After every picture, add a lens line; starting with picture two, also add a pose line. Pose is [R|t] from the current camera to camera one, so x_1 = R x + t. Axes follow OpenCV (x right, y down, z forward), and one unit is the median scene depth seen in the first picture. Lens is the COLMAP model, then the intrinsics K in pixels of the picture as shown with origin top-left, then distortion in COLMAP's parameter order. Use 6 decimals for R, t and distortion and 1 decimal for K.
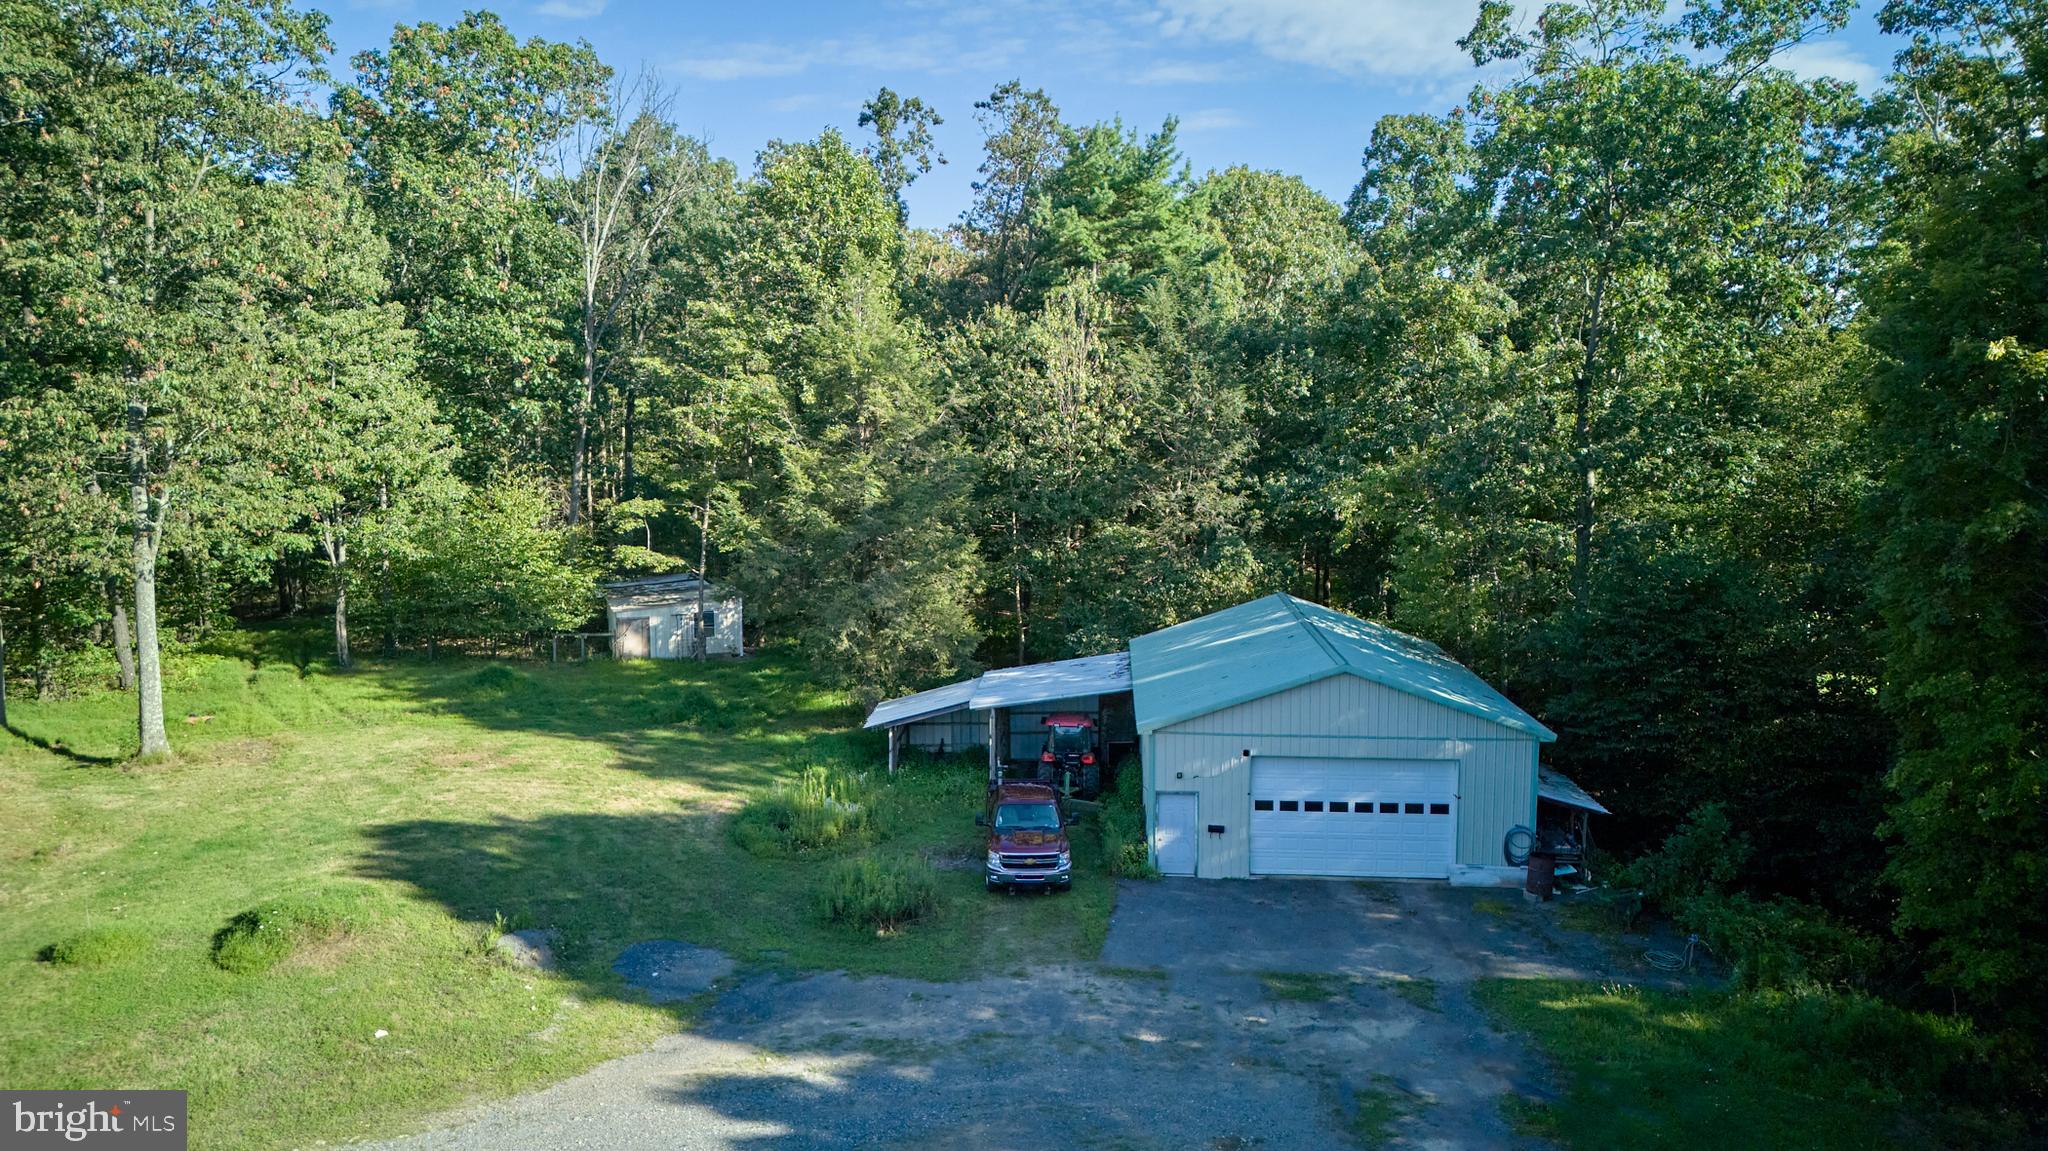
lens RADIAL K [[1439.9, 0, 1011.3], [0, 1439.9, 573.2], [0, 0, 1]] dist [0.074970, -0.066577]
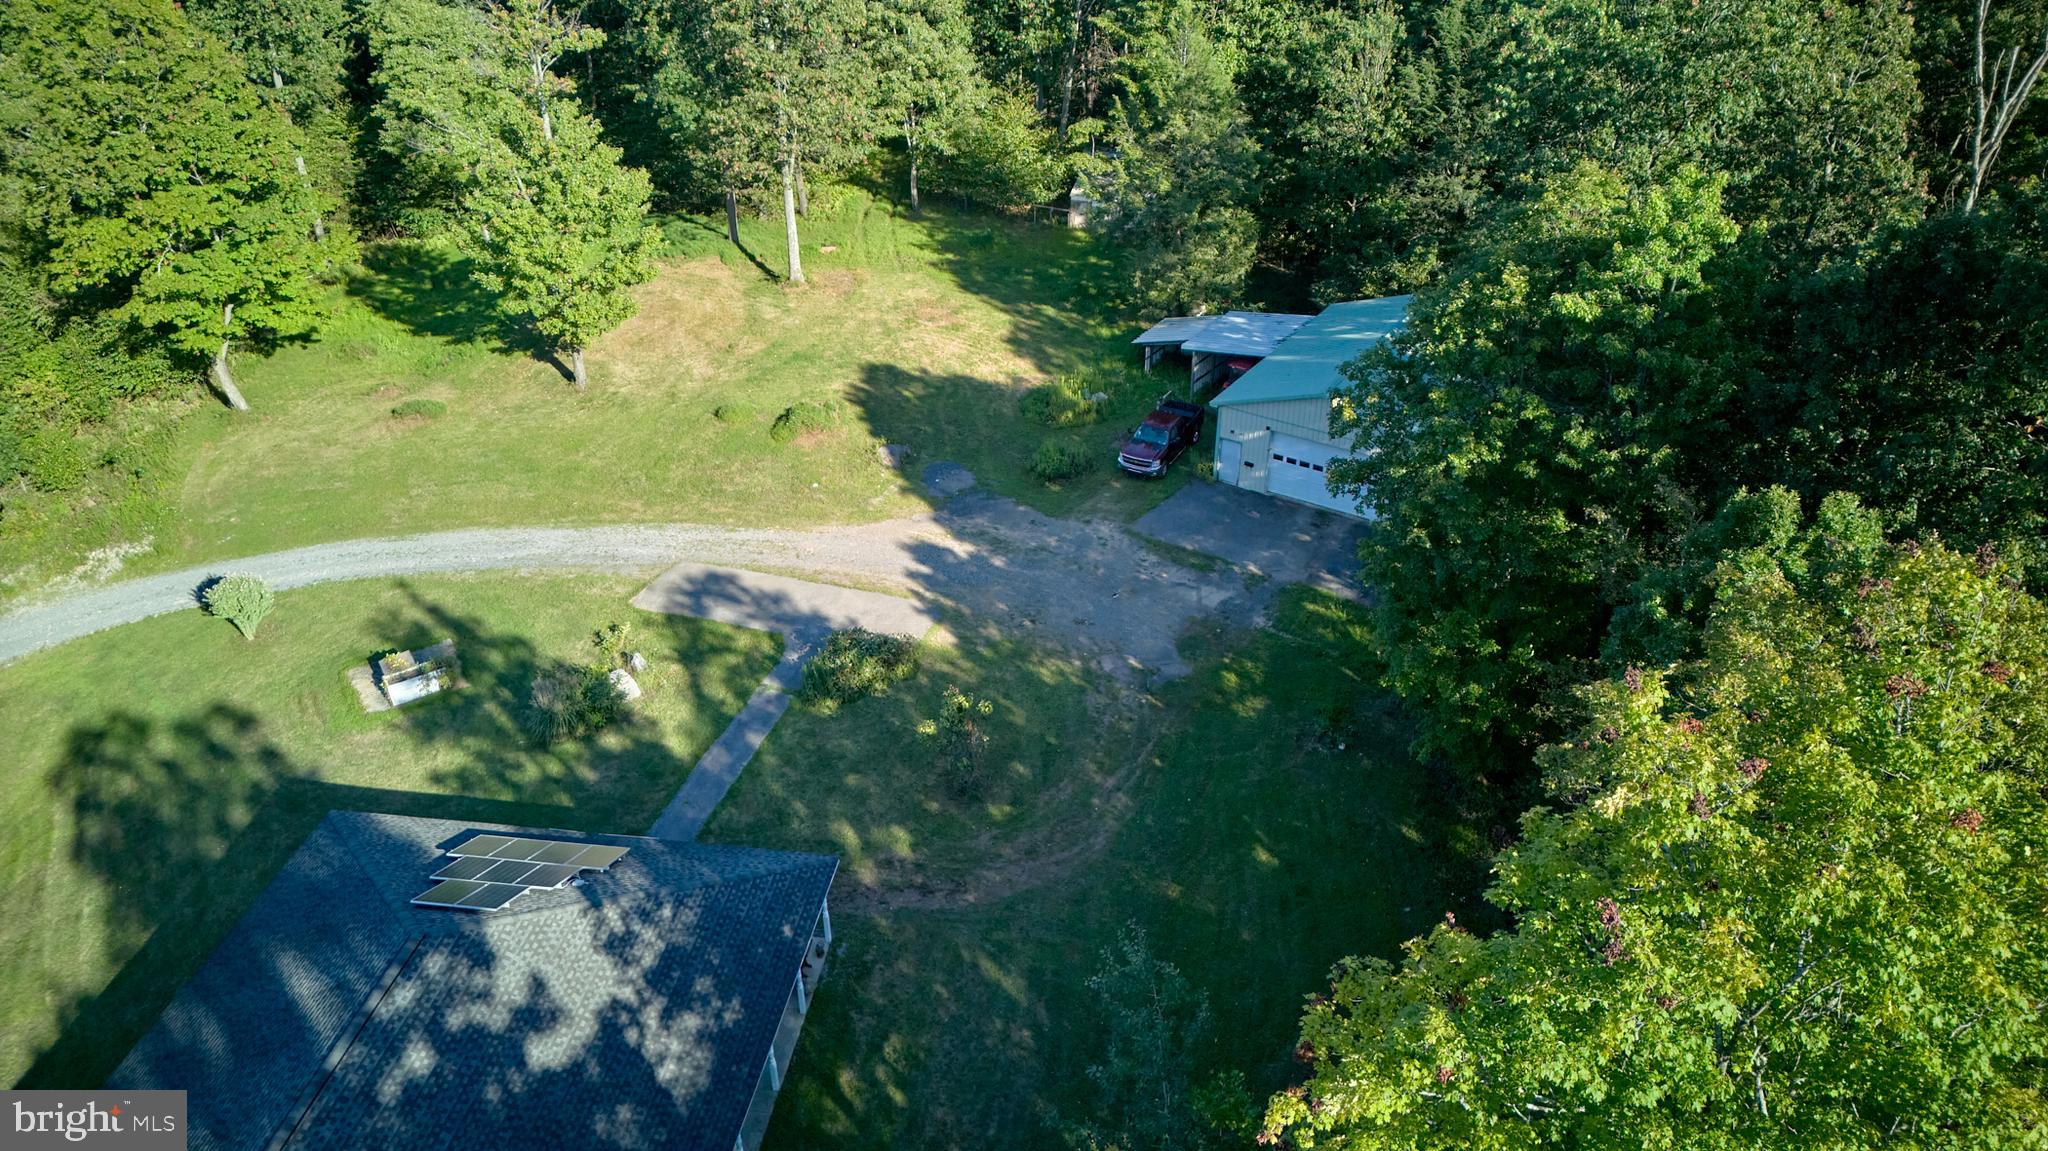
lens RADIAL K [[1439.9, 0, 1039.3], [0, 1439.9, 590.1], [0, 0, 1]] dist [0.074970, -0.066577]
pose [[0.875697, 0.251187, -0.412383, 0.614059], [-0.043197, 0.891369, 0.451215, -0.419757], [0.480925, -0.377314, 0.791420, -0.509745]]
